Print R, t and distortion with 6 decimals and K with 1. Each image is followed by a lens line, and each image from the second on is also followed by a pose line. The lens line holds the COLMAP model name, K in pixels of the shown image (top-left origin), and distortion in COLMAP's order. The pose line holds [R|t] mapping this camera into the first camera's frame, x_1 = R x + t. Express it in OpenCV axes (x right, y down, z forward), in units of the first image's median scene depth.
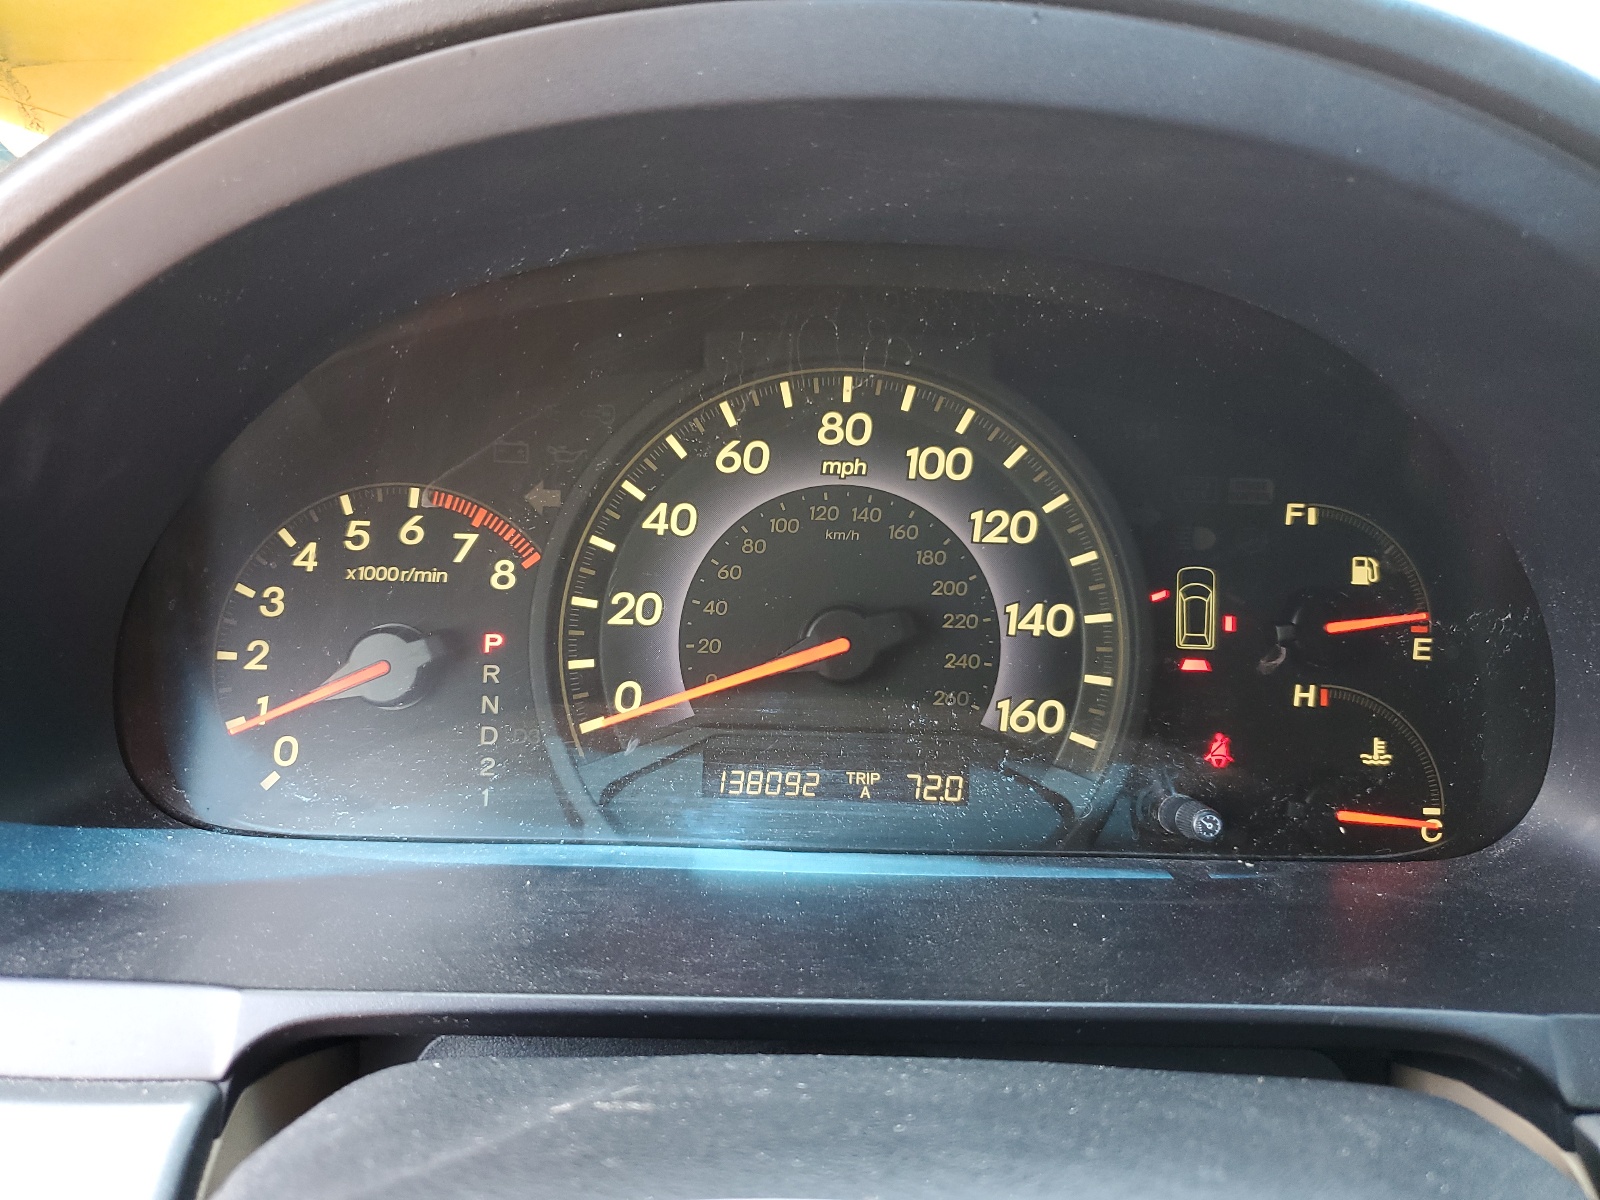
lens RADIAL K [[1275.1, 0, 800.0], [0, 1275.1, 600.0], [0, 0, 1]] dist [0.002130, 0.000359]
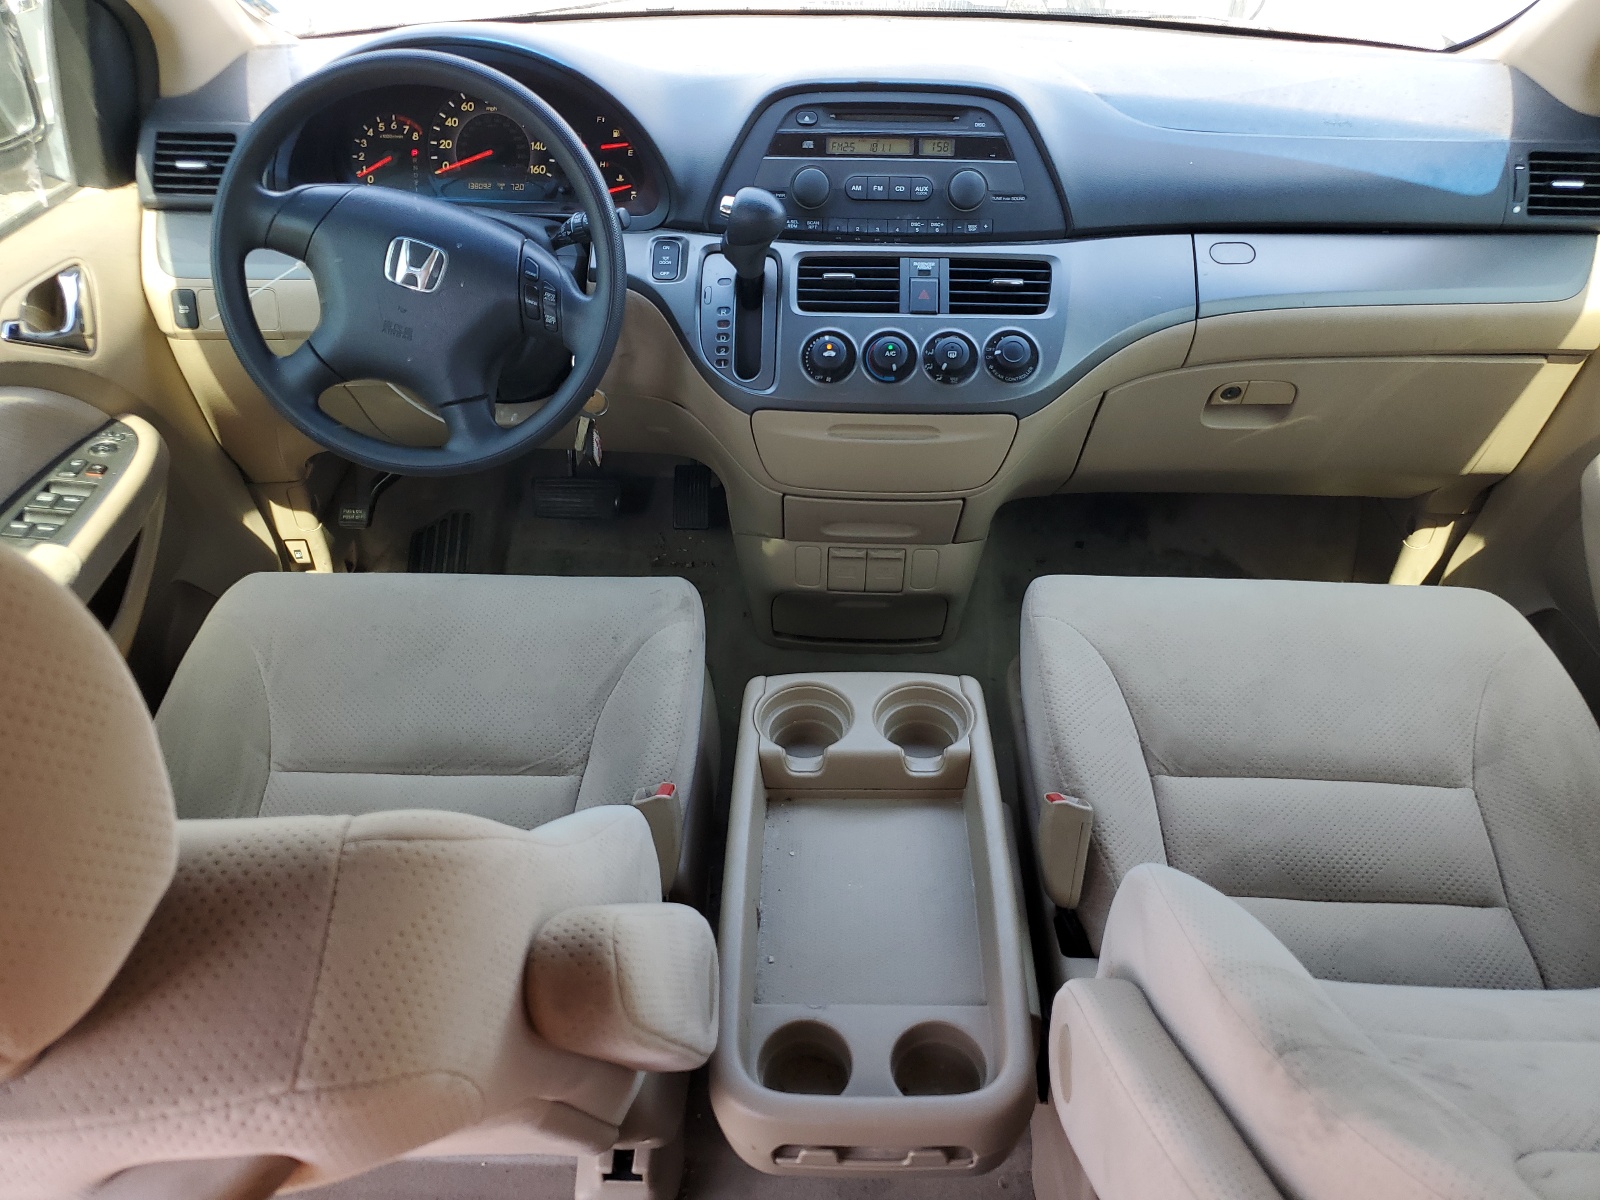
lens RADIAL K [[1275.1, 0, 800.0], [0, 1275.1, 600.0], [0, 0, 1]] dist [0.002130, 0.000359]
pose [[0.999241, 0.003953, -0.038765, 1.253763], [0.008237, 0.950931, 0.309294, 0.149617], [0.038086, -0.309378, 0.950176, -3.575488]]
